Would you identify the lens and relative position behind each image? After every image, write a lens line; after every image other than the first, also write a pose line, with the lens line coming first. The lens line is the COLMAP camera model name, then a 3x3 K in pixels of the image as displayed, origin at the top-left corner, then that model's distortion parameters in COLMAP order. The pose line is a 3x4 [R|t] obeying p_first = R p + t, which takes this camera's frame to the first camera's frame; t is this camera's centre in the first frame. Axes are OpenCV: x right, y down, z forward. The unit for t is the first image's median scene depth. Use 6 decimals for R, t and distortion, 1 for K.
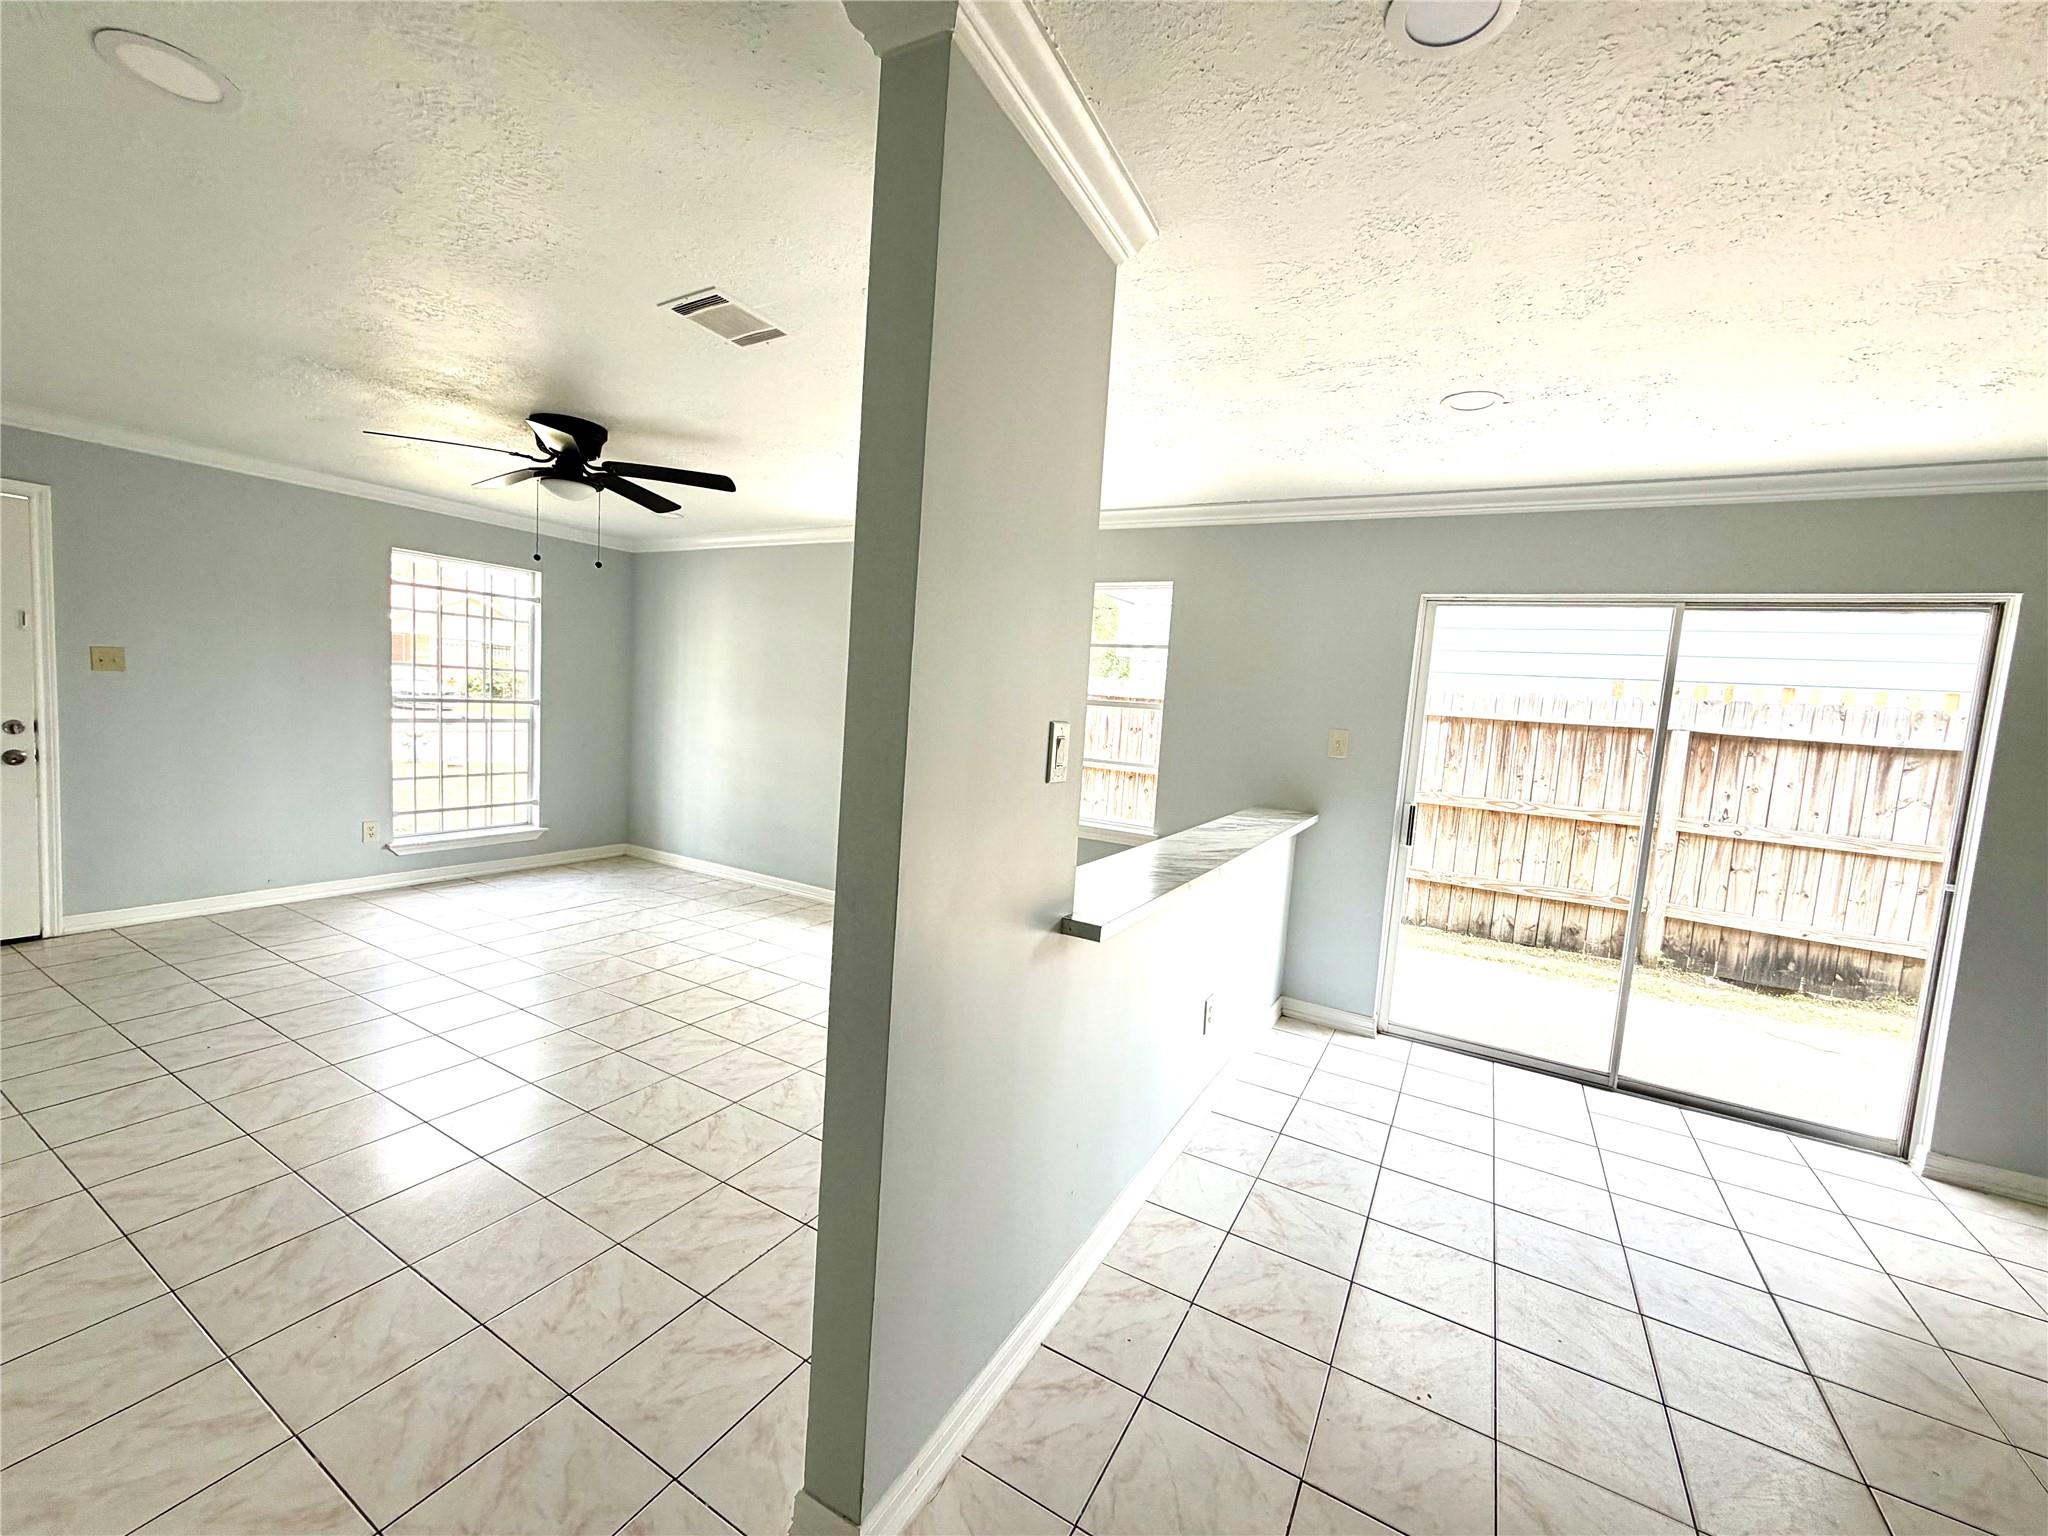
lens RADIAL K [[816.9, 0, 1019.1], [0, 816.9, 767.0], [0, 0, 1]] dist [0.001068, 0.000482]
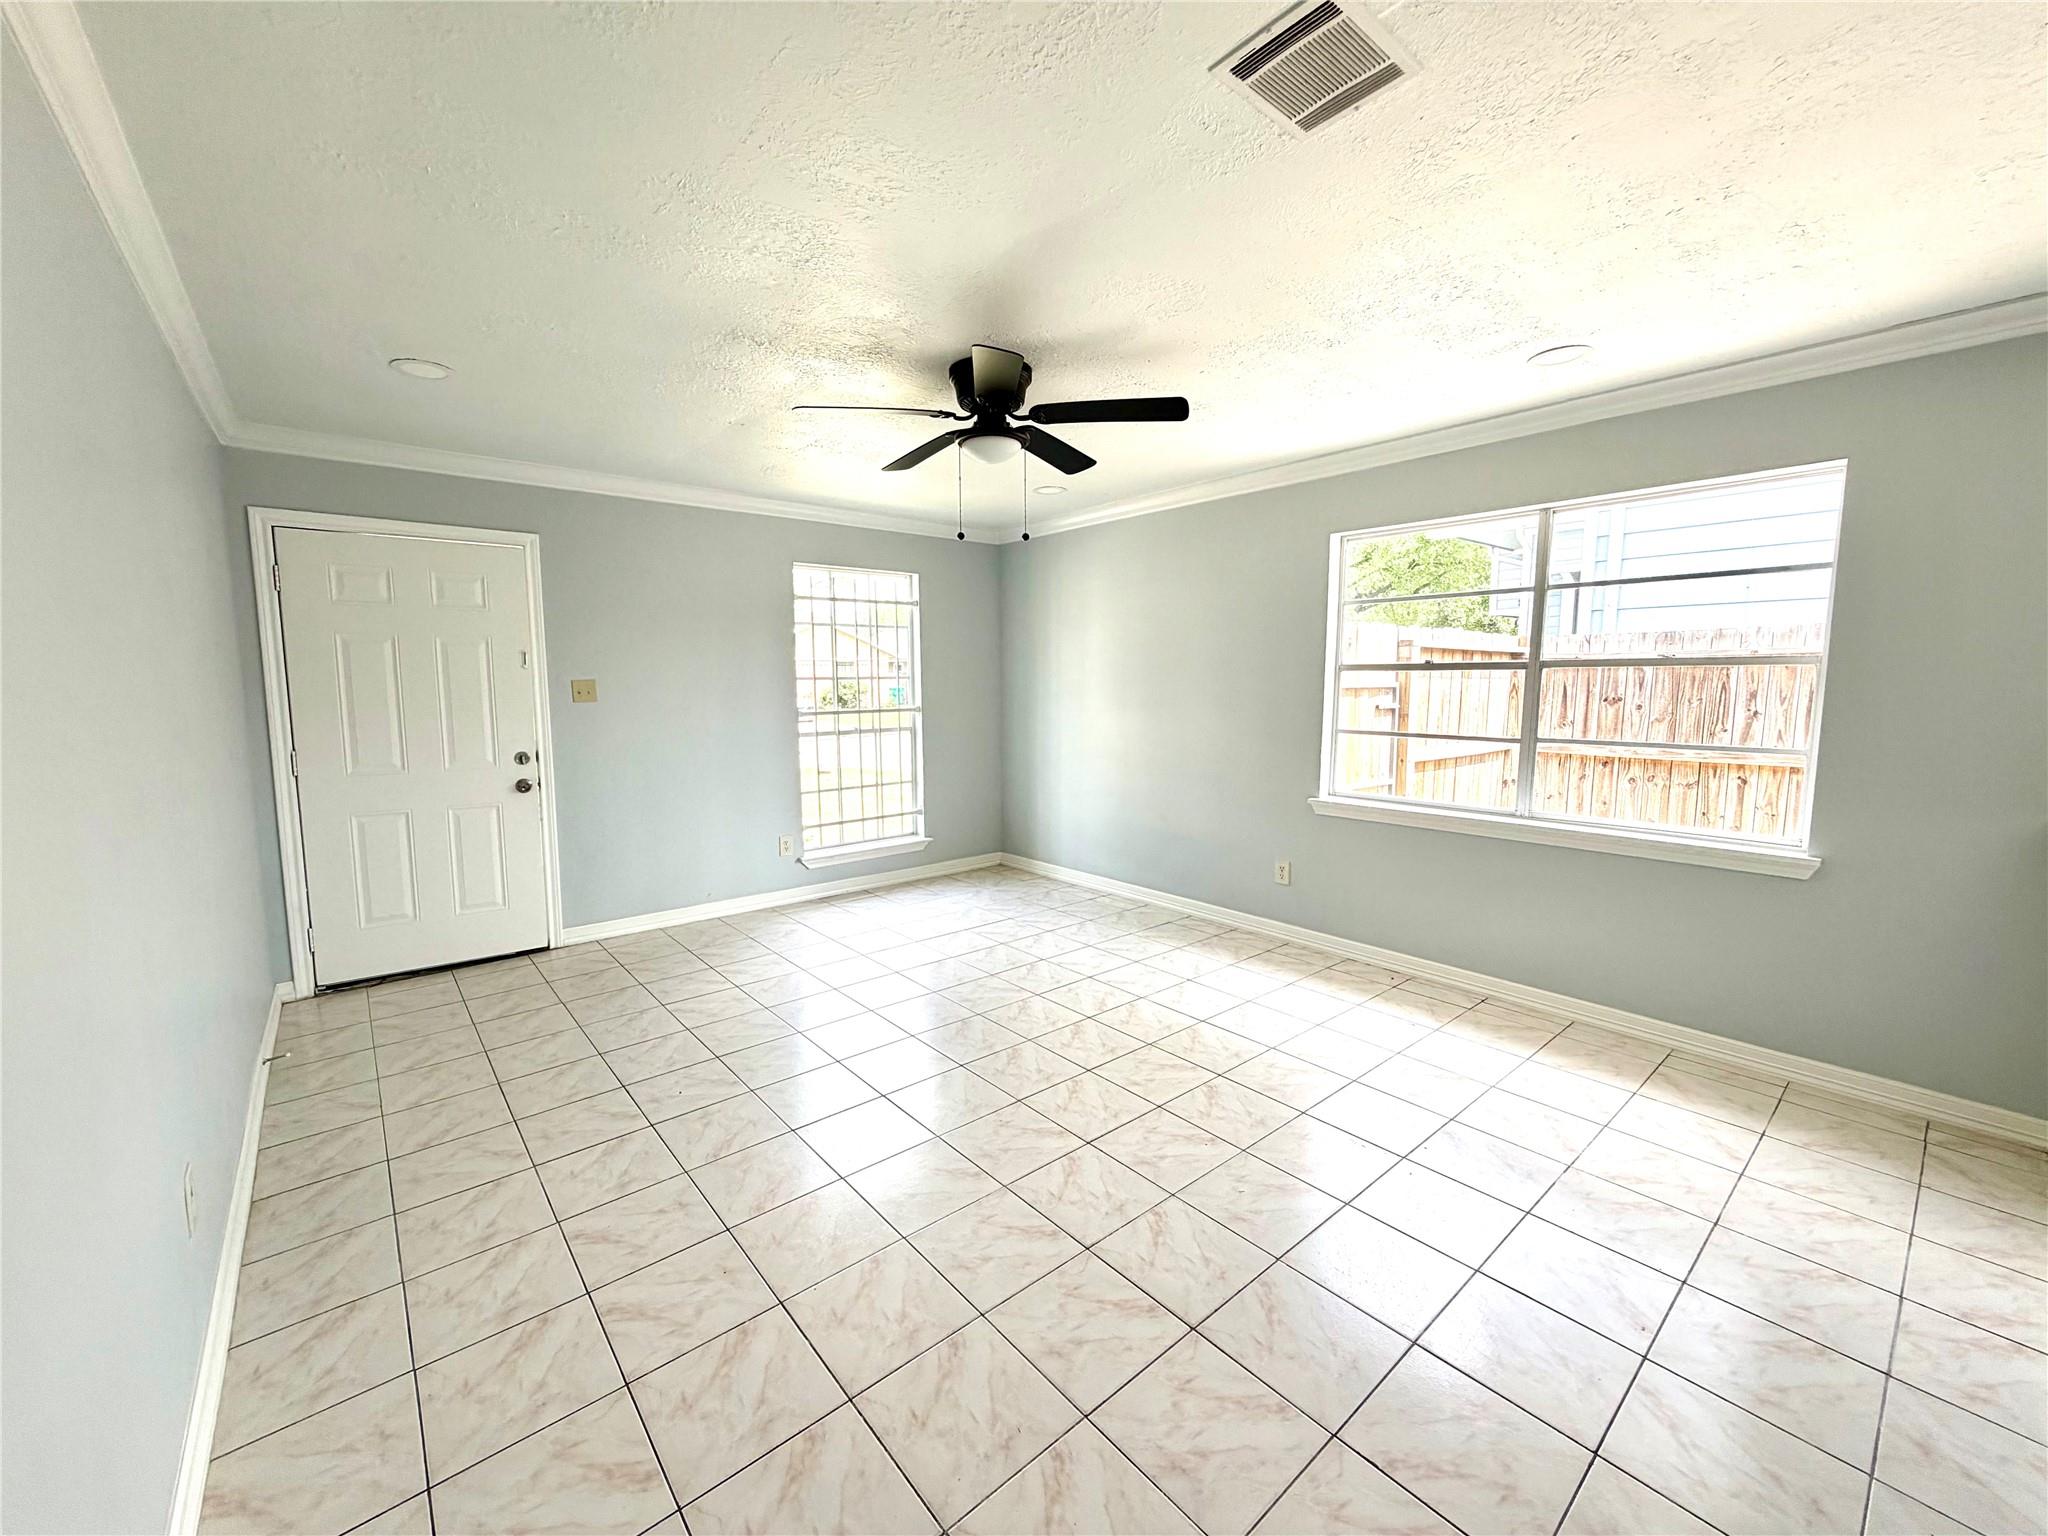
lens RADIAL K [[816.9, 0, 1019.1], [0, 816.9, 767.0], [0, 0, 1]] dist [0.001068, 0.000482]
pose [[0.937434, -0.032751, -0.346618, -0.161550], [0.037390, 0.999278, 0.006701, -0.014029], [0.346149, -0.019242, 0.937982, 0.146456]]
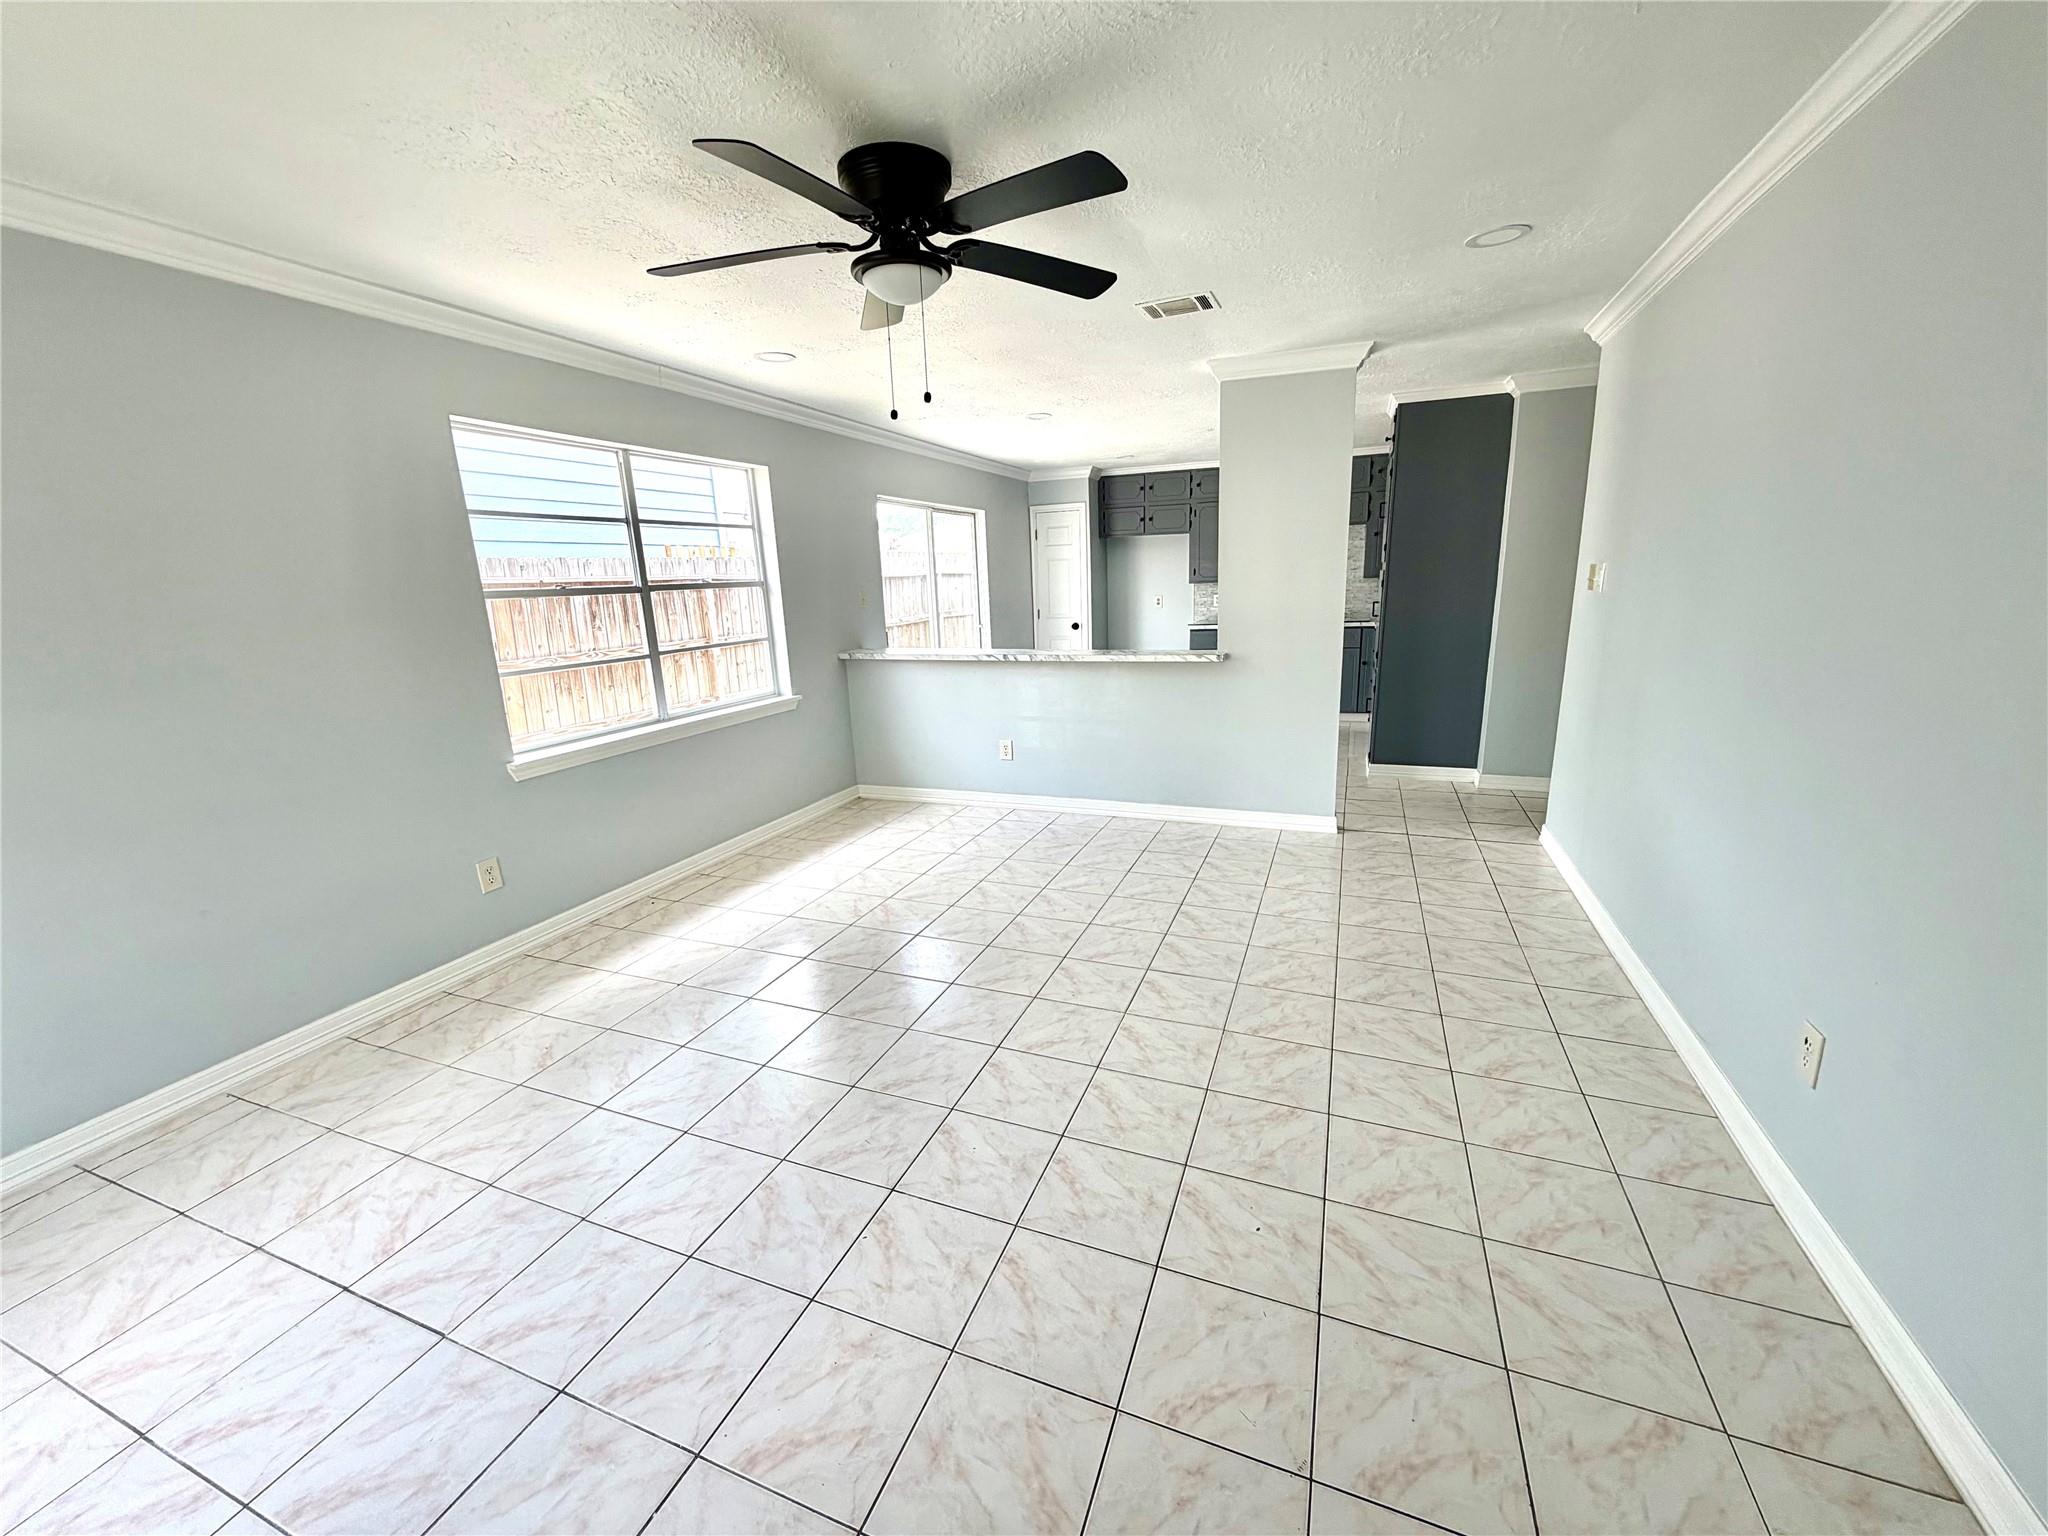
lens RADIAL K [[816.9, 0, 1019.1], [0, 816.9, 767.0], [0, 0, 1]] dist [0.001068, 0.000482]
pose [[-0.142836, -0.285556, 0.947658, -0.826925], [0.111440, 0.946747, 0.302079, -0.112238], [-0.983453, 0.148754, -0.103407, 0.678311]]
